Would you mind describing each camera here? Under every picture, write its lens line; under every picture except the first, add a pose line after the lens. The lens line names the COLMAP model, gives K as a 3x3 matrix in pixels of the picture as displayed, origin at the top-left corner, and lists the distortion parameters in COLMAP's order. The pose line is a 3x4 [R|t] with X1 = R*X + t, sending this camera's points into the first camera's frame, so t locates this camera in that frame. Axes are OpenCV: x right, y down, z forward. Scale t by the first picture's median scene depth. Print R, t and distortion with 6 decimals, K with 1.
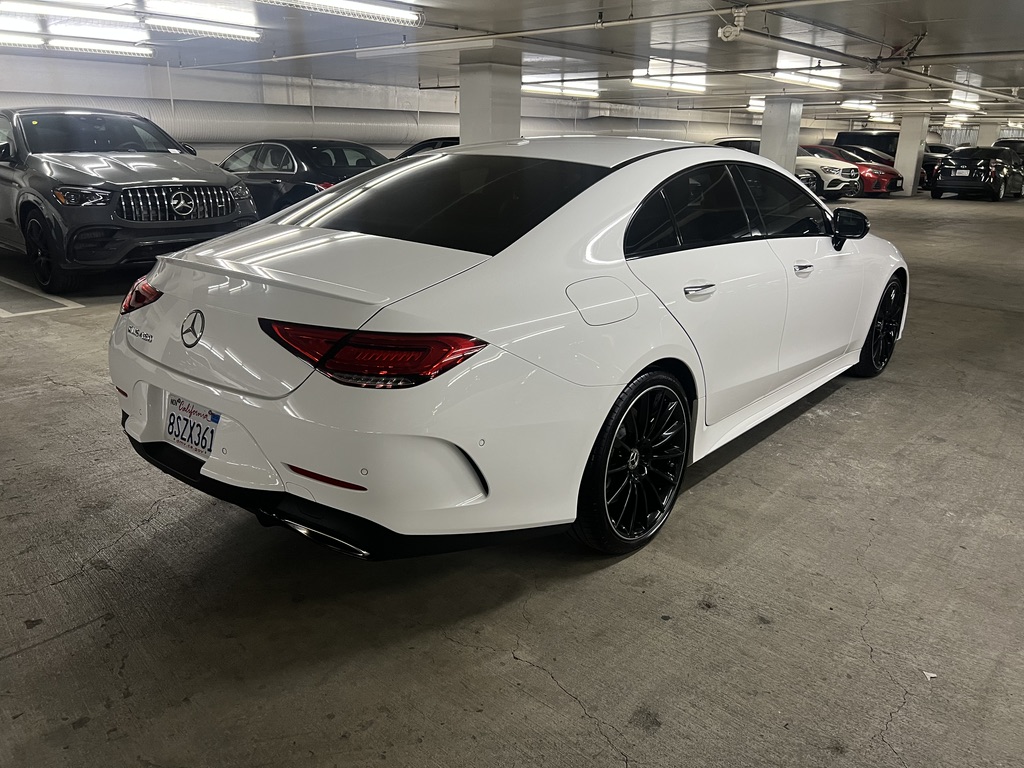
lens RADIAL K [[764.3, 0, 520.6], [0, 764.3, 388.7], [0, 0, 1]] dist [0.063755, -0.072446]
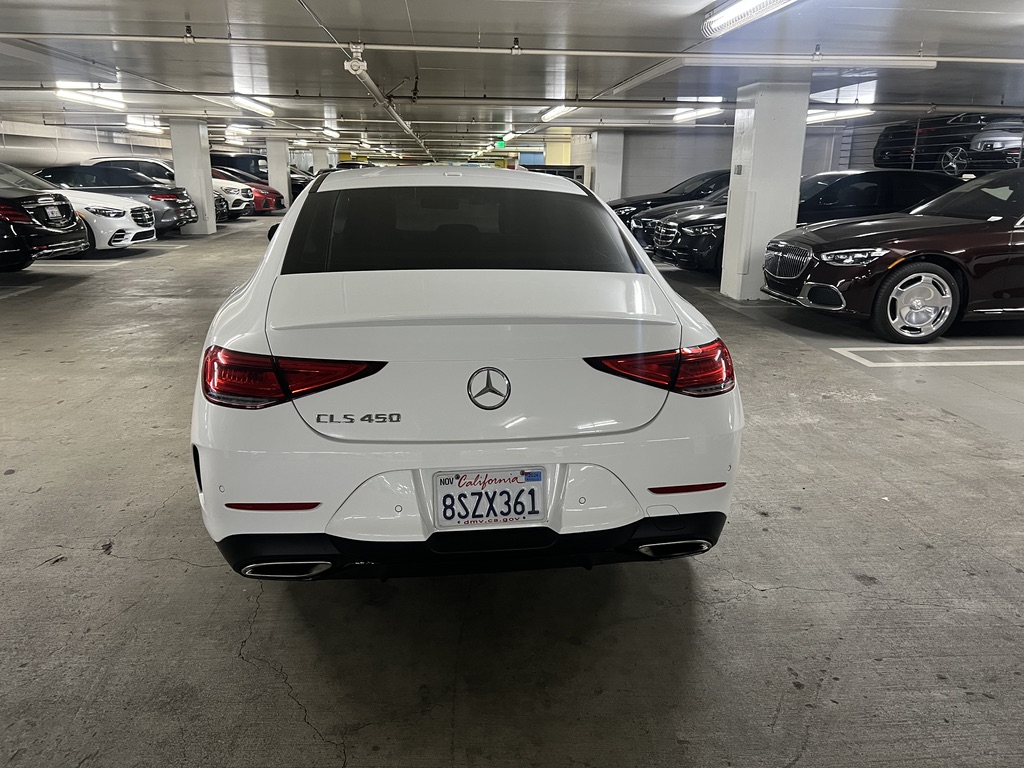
lens RADIAL K [[764.3, 0, 520.6], [0, 764.3, 388.7], [0, 0, 1]] dist [0.063755, -0.072446]
pose [[0.676093, -0.204603, 0.707839, -0.416887], [0.220758, 0.972790, 0.070331, -0.053357], [-0.702968, 0.108710, 0.702864, 0.141351]]
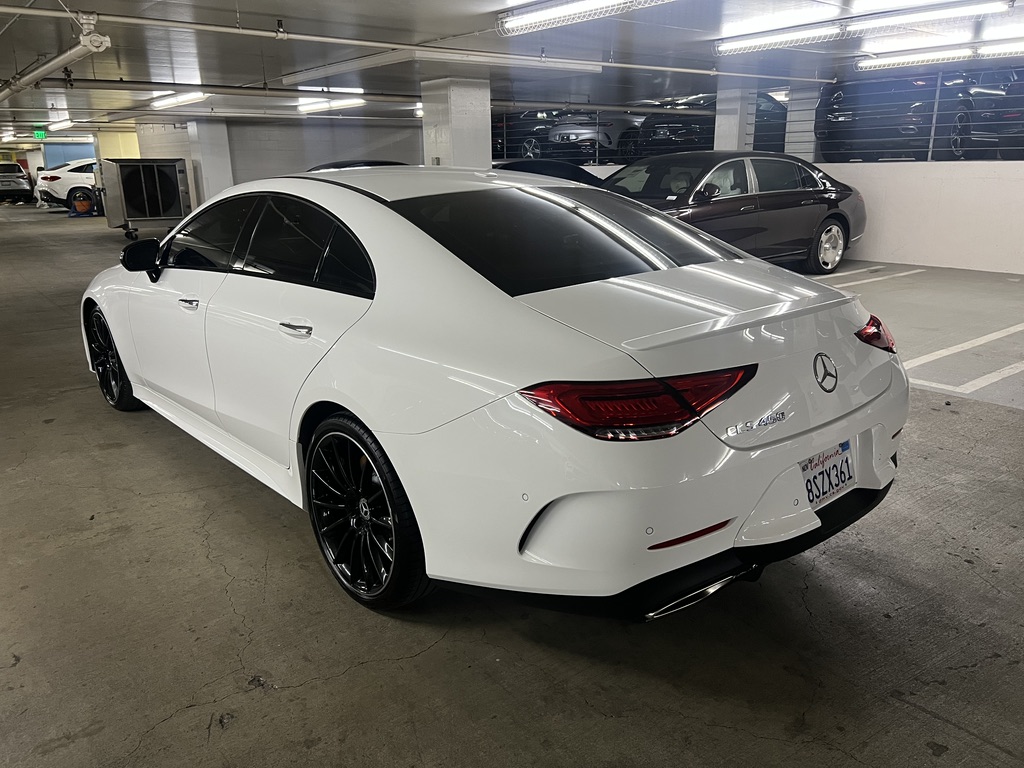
lens RADIAL K [[764.3, 0, 520.6], [0, 764.3, 388.7], [0, 0, 1]] dist [0.063755, -0.072446]
pose [[0.156952, -0.293552, 0.942970, -0.564974], [0.312775, 0.920431, 0.234476, -0.163336], [-0.936770, 0.258136, 0.236279, 0.459141]]
